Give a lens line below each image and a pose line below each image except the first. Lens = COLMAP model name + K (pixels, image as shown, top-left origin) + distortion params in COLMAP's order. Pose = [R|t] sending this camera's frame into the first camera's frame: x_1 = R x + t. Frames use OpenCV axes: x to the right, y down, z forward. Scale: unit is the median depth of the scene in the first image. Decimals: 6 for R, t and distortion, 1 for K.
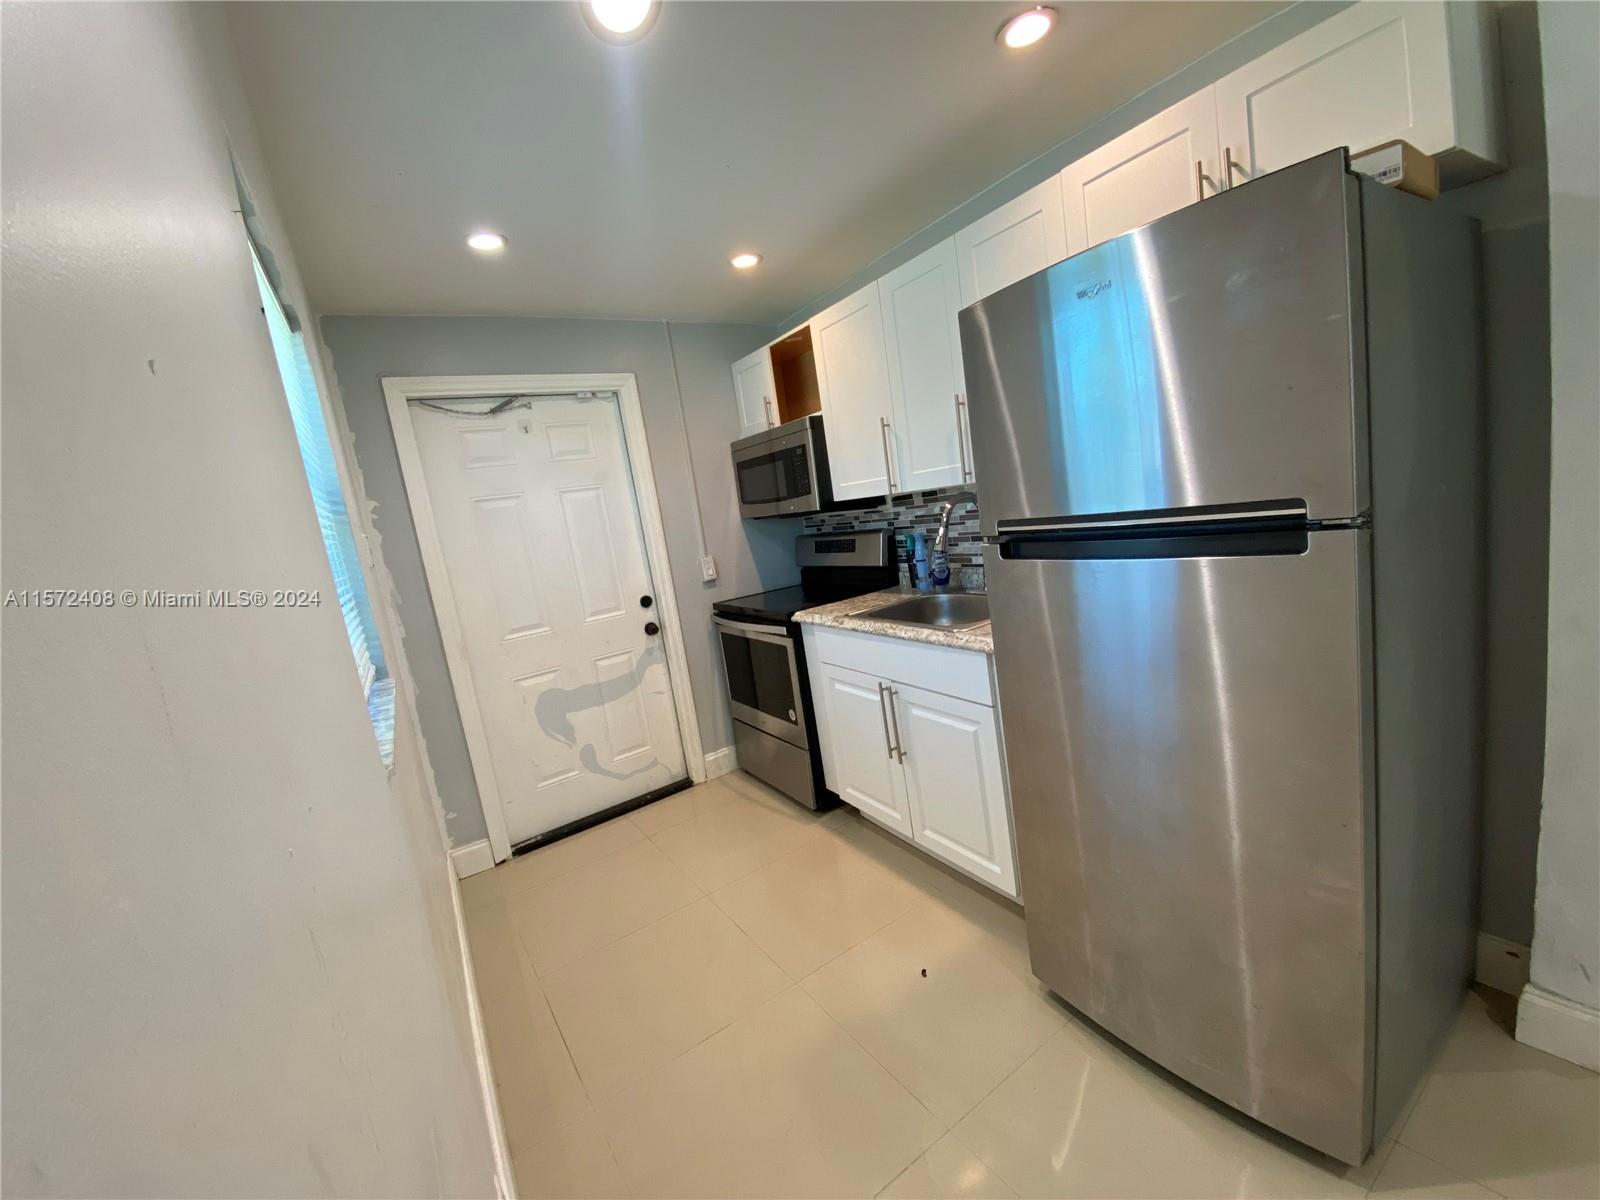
lens RADIAL K [[632.7, 0, 800.0], [0, 632.7, 600.0], [0, 0, 1]] dist [0.003315, -0.000112]
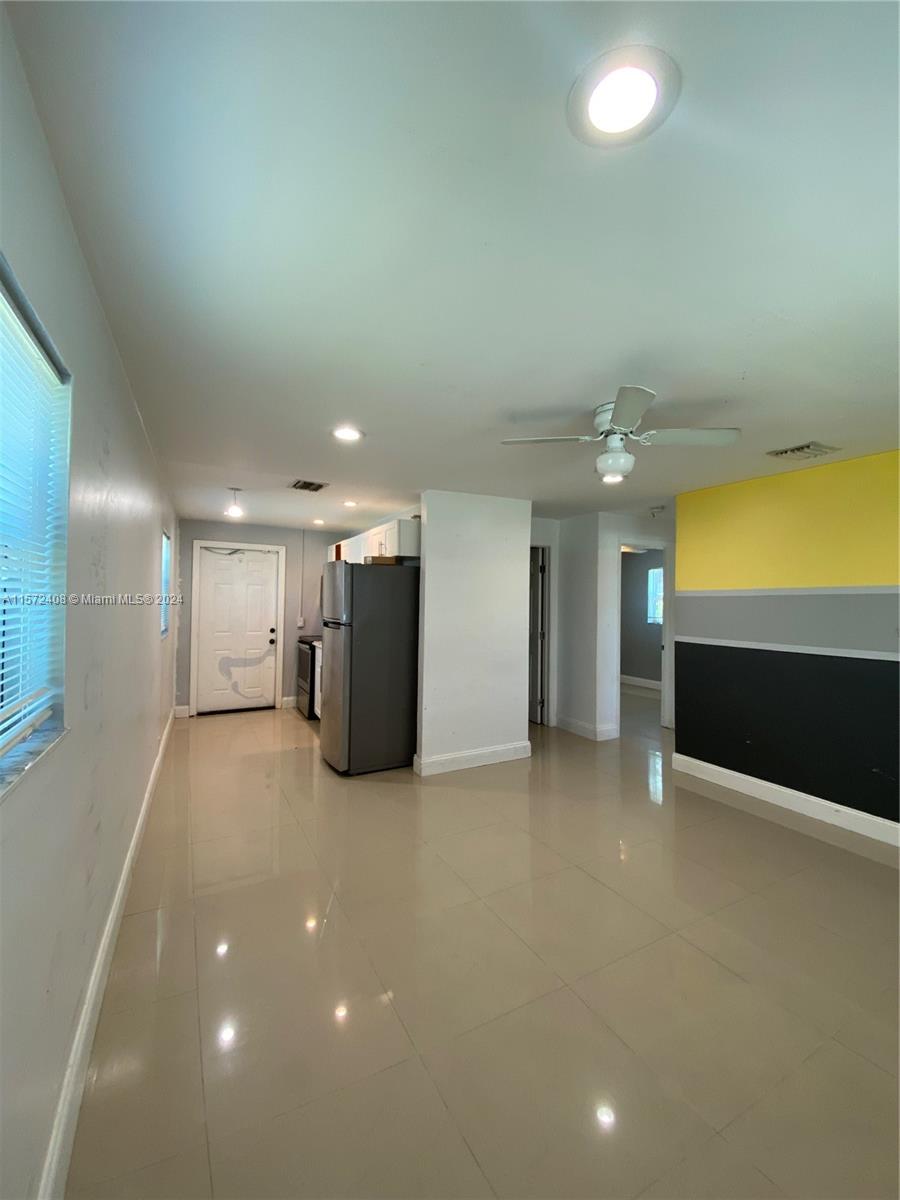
lens RADIAL K [[474.5, 0, 458.5], [0, 474.5, 596.5], [0, 0, 1]] dist [0.003315, -0.000112]
pose [[0.983643, 0.162948, -0.076781, 0.651635], [-0.172878, 0.973716, -0.148291, 0.023197], [0.050599, 0.159140, 0.985959, -0.919111]]
